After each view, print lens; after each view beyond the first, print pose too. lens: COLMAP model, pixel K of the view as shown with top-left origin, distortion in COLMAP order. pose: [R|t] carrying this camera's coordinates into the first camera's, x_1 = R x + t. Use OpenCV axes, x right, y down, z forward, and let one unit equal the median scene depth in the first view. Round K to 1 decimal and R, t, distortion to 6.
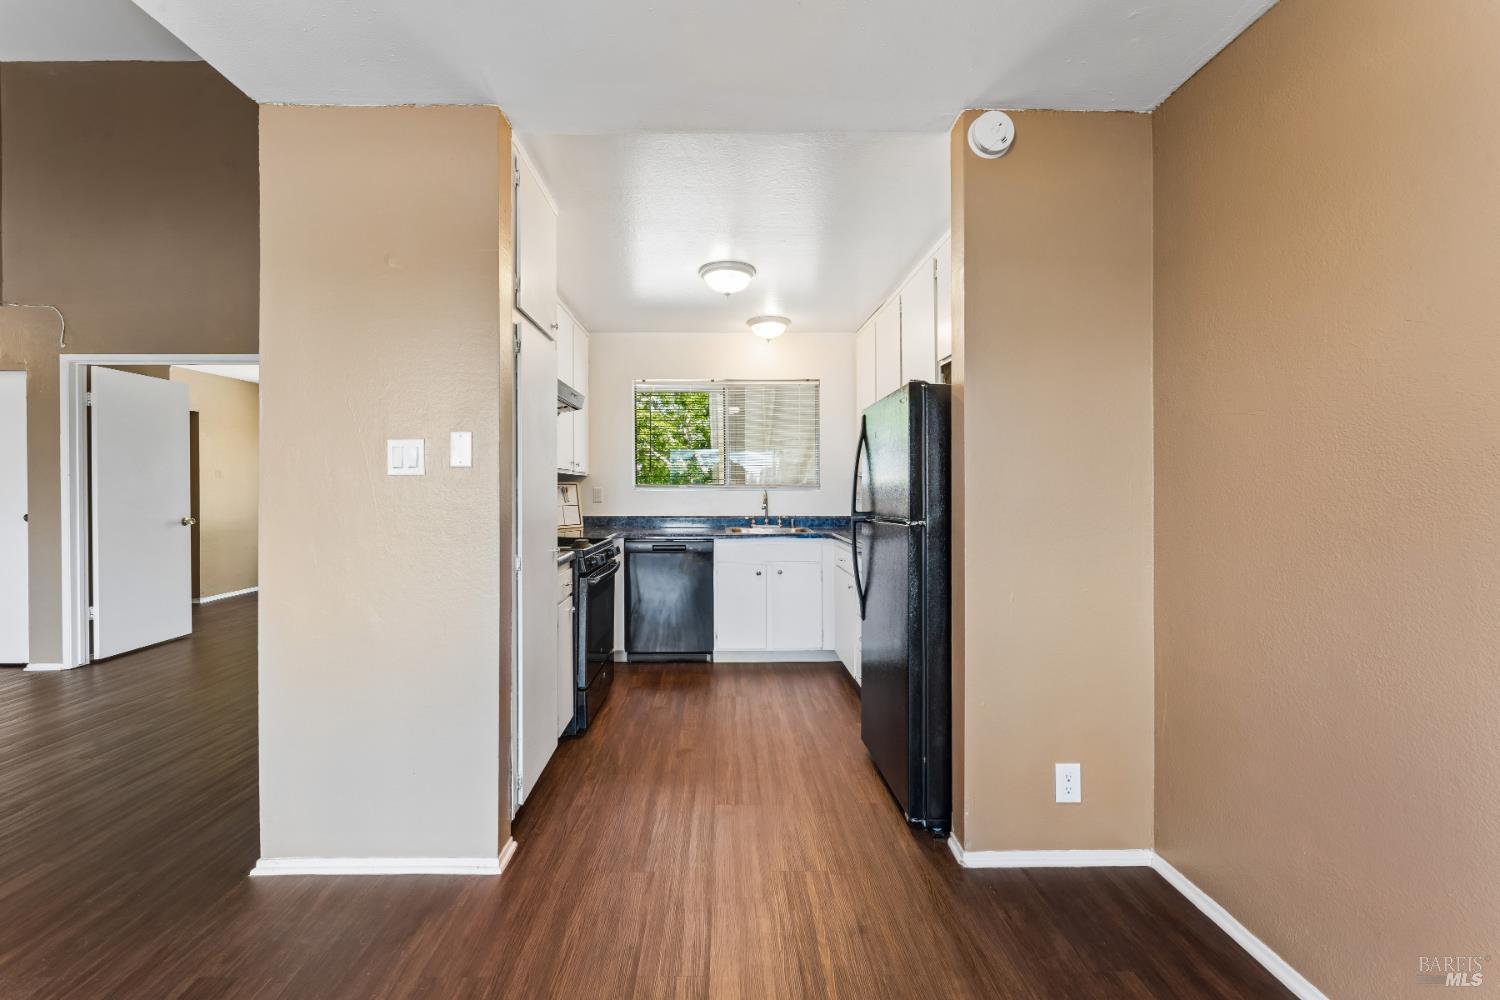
lens RADIAL K [[606.3, 0, 729.2], [0, 606.3, 490.4], [0, 0, 1]] dist [-0.002772, -0.000171]
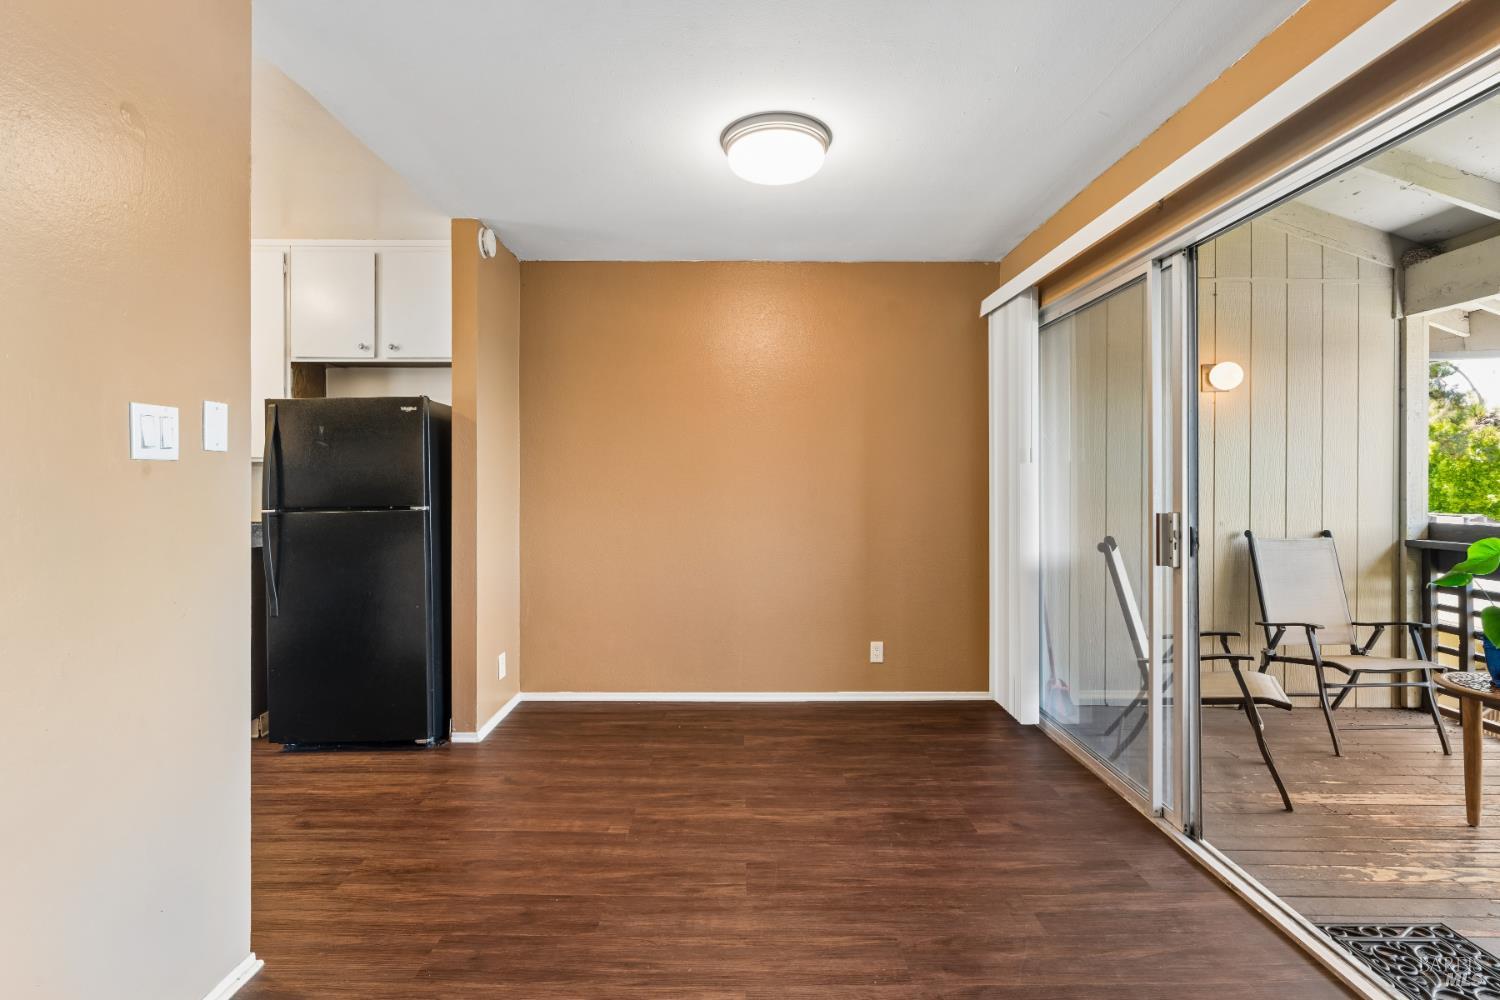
lens RADIAL K [[689.1, 0, 745.6], [0, 689.1, 481.3], [0, 0, 1]] dist [0.000021, -0.000448]
pose [[0.005825, -0.000263, 0.999983, -0.593693], [0.006061, 0.999982, 0.000228, 0.001032], [-0.999965, 0.006059, 0.005826, 0.165562]]
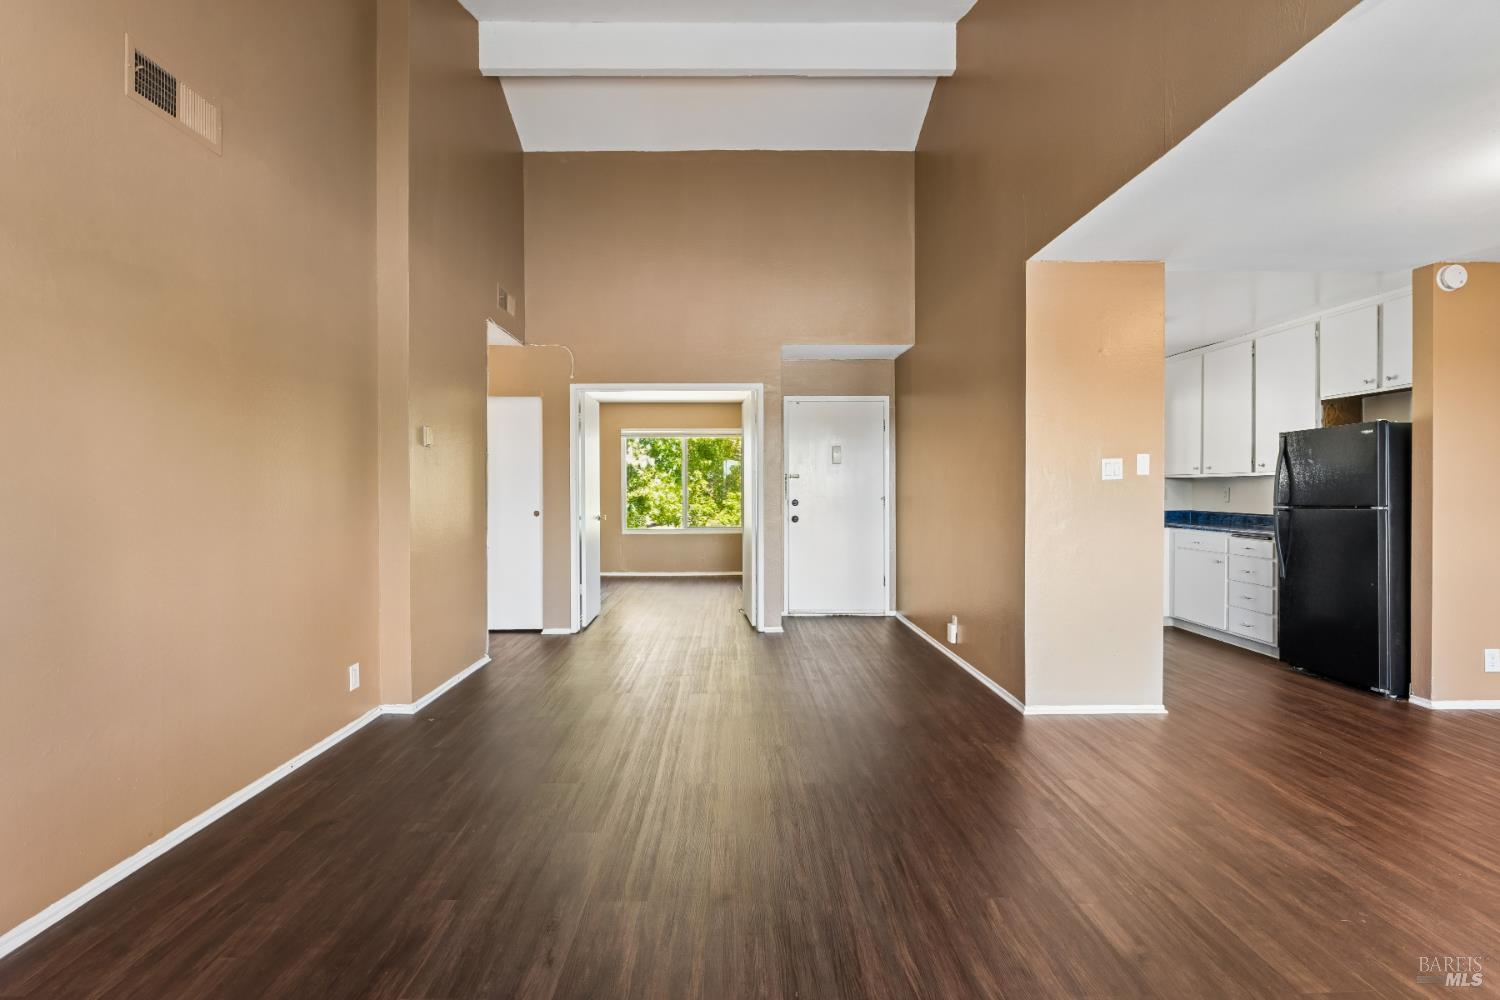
lens RADIAL K [[688.1, 0, 742.3], [0, 688.1, 495.5], [0, 0, 1]] dist [-0.000833, 0.000099]
pose [[0.999963, -0.003402, 0.007905, -0.738359], [0.003374, 0.999988, 0.003568, 0.004175], [-0.007917, -0.003541, 0.999962, -0.429736]]
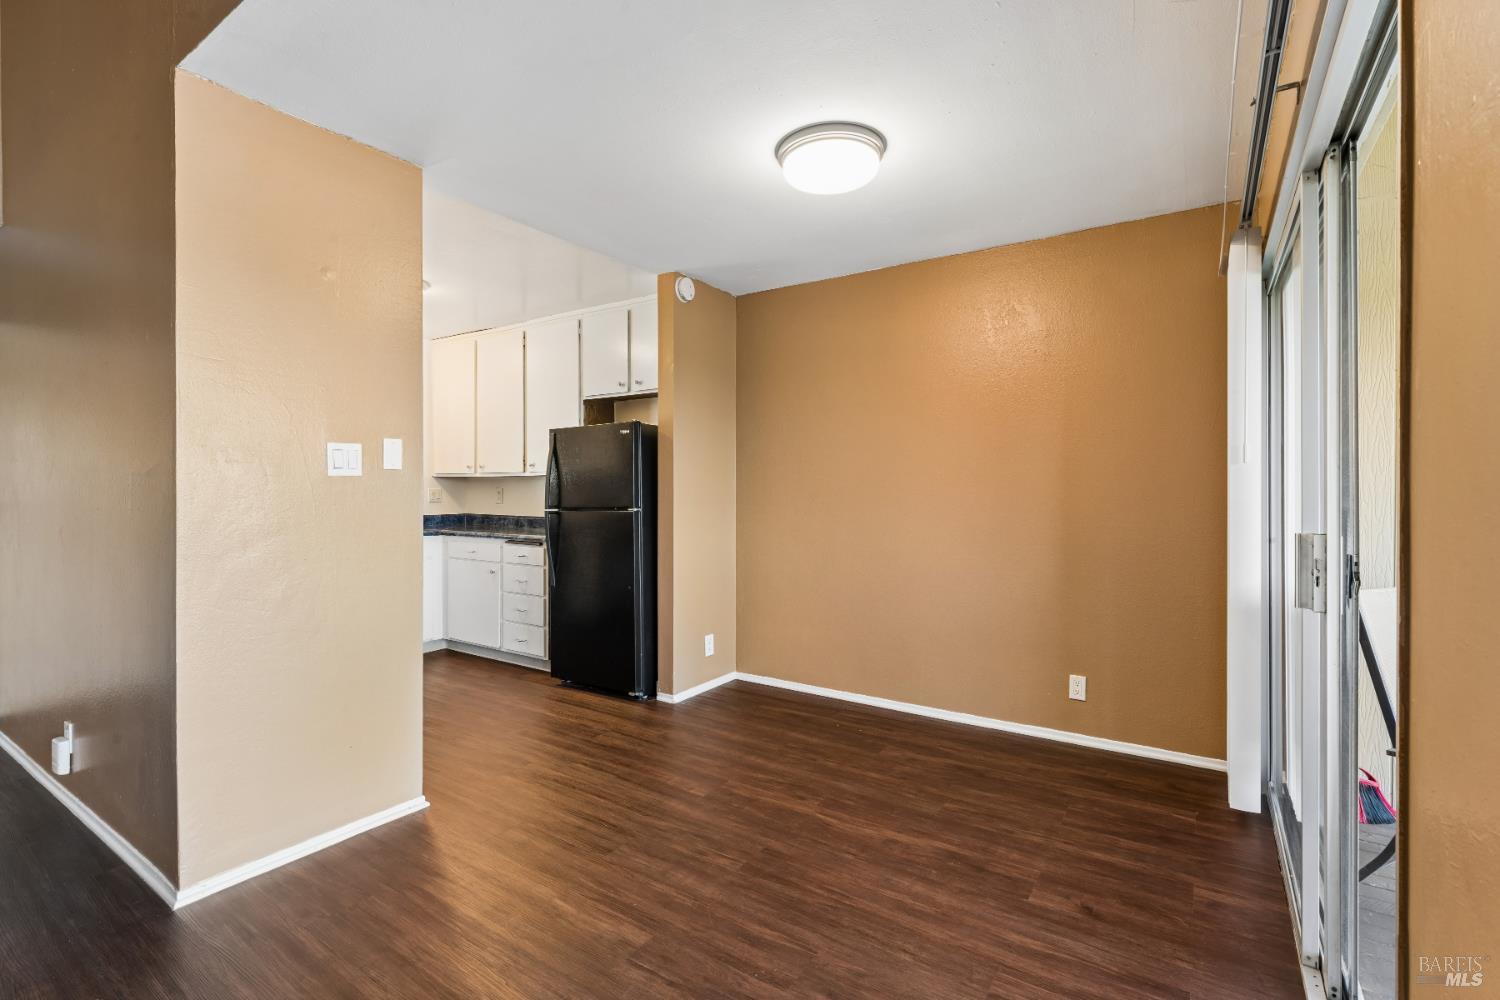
lens RADIAL K [[685.3, 0, 746.7], [0, 685.3, 489.3], [0, 0, 1]] dist [-0.000421, -0.000644]
pose [[0.567848, -0.002006, 0.823131, -0.531801], [0.005656, 0.999983, -0.001465, 0.002583], [-0.823114, 0.005488, 0.567849, -0.141669]]
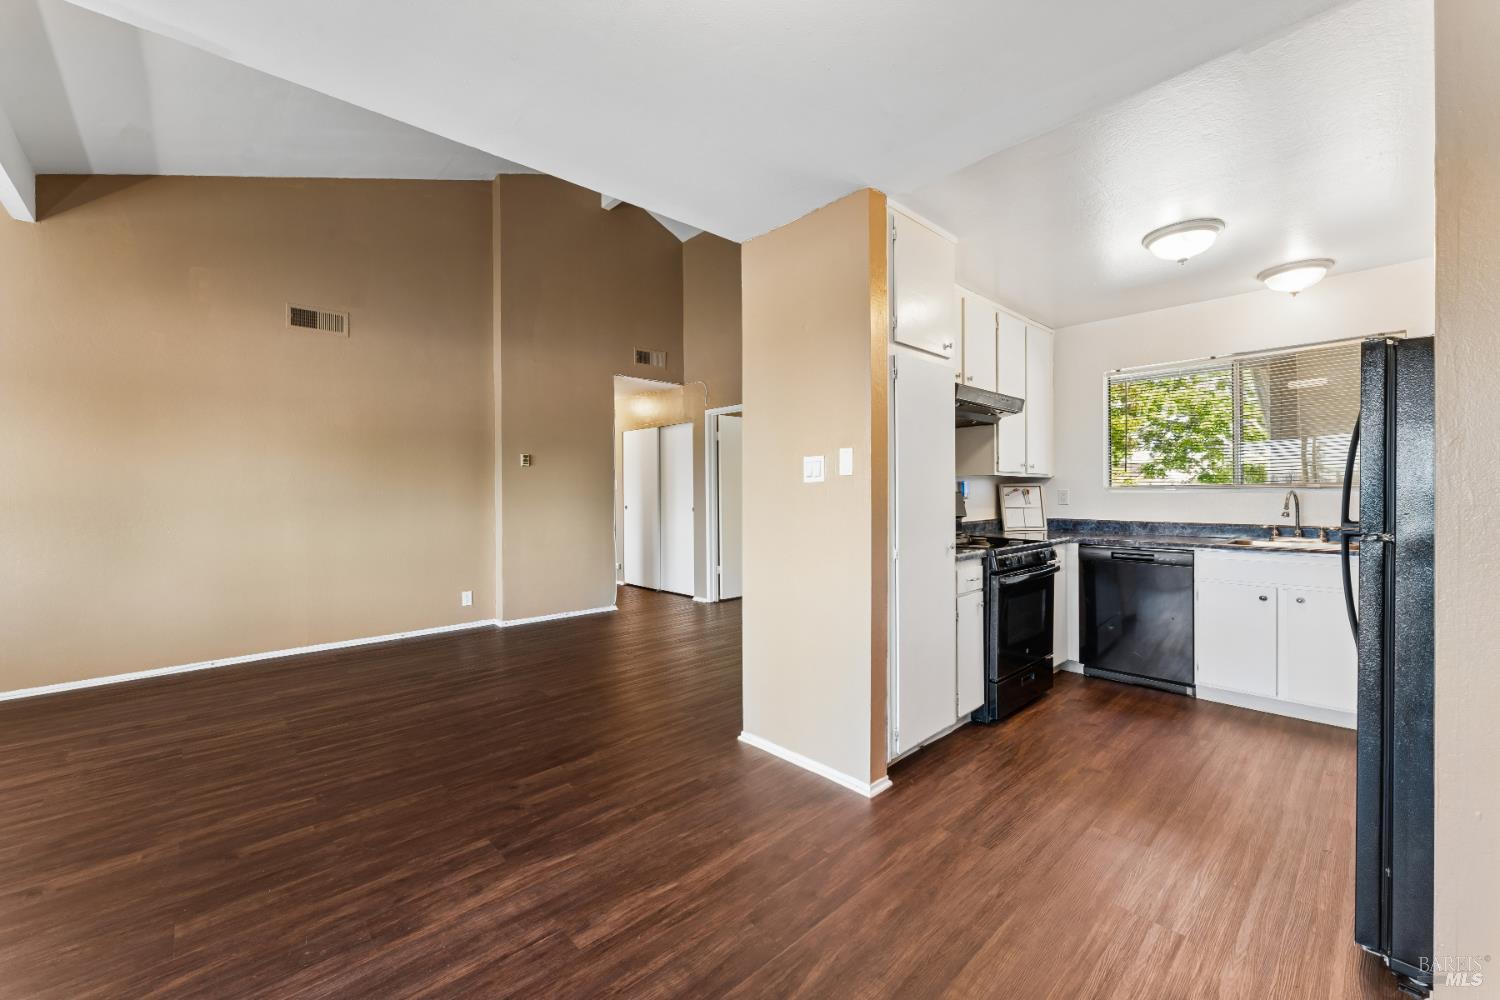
lens RADIAL K [[601.0, 0, 748.1], [0, 601.0, 496.7], [0, 0, 1]] dist [-0.001542, -0.000156]
pose [[0.673105, 0.002851, -0.739541, 0.173074], [0.003142, 0.999973, 0.006715, -0.000982], [0.739540, -0.006844, 0.673078, -0.011867]]
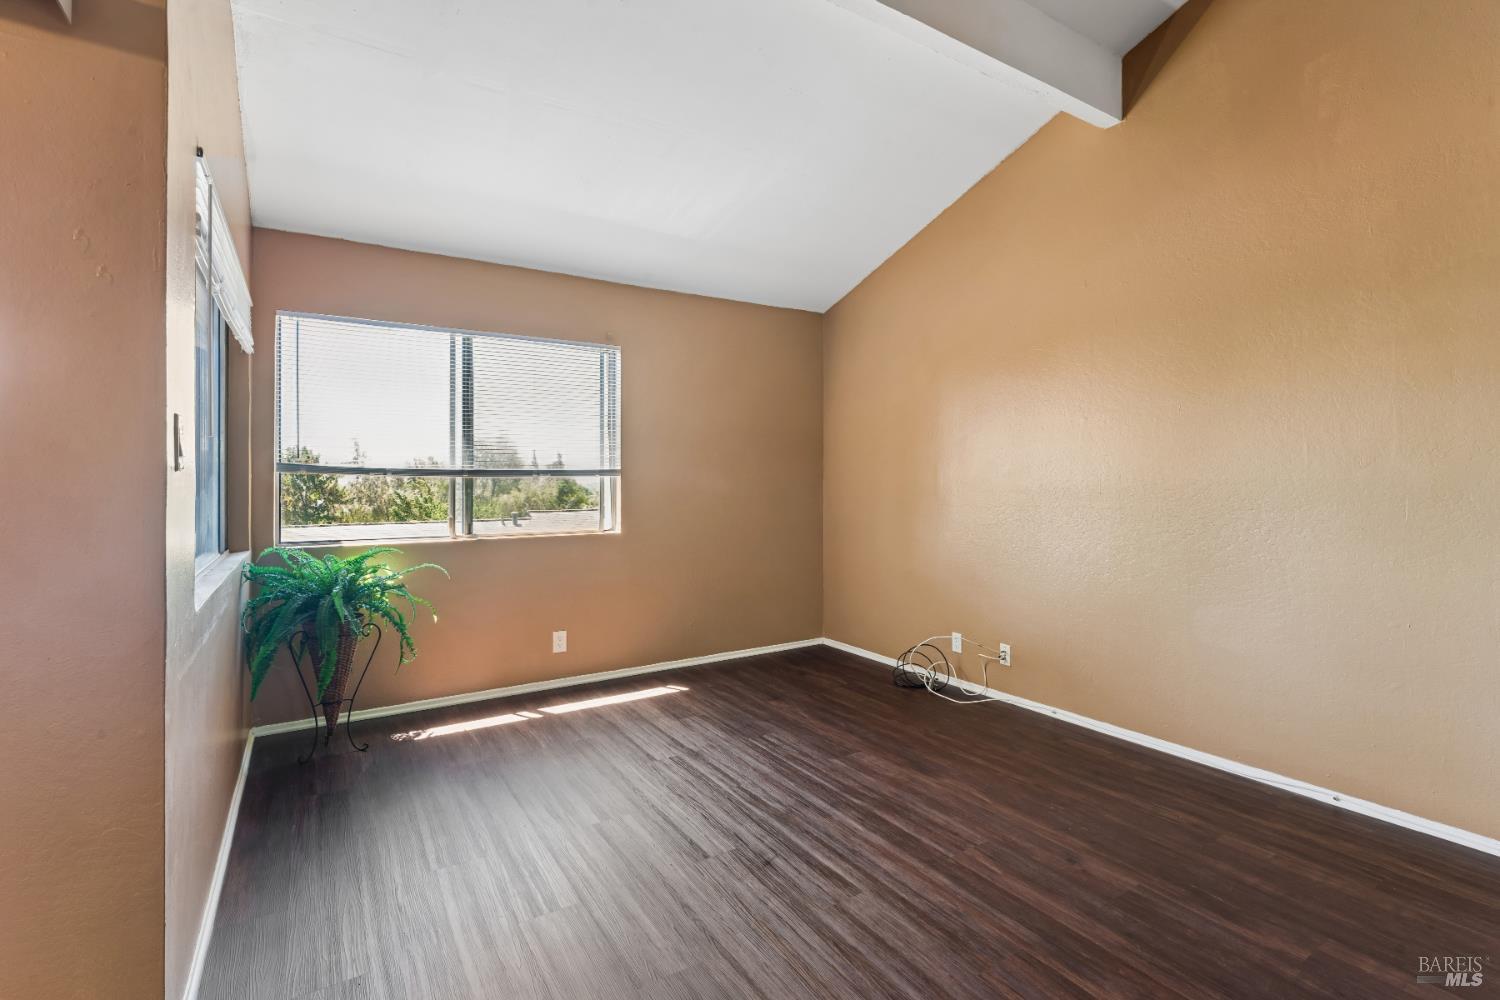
lens RADIAL K [[689.1, 0, 745.6], [0, 689.1, 481.3], [0, 0, 1]] dist [0.000021, -0.000448]
pose [[-0.851926, 0.002346, -0.523657, -0.424916], [-0.002220, 0.999965, 0.008092, -0.000721], [0.523658, 0.008056, -0.851891, 0.248488]]
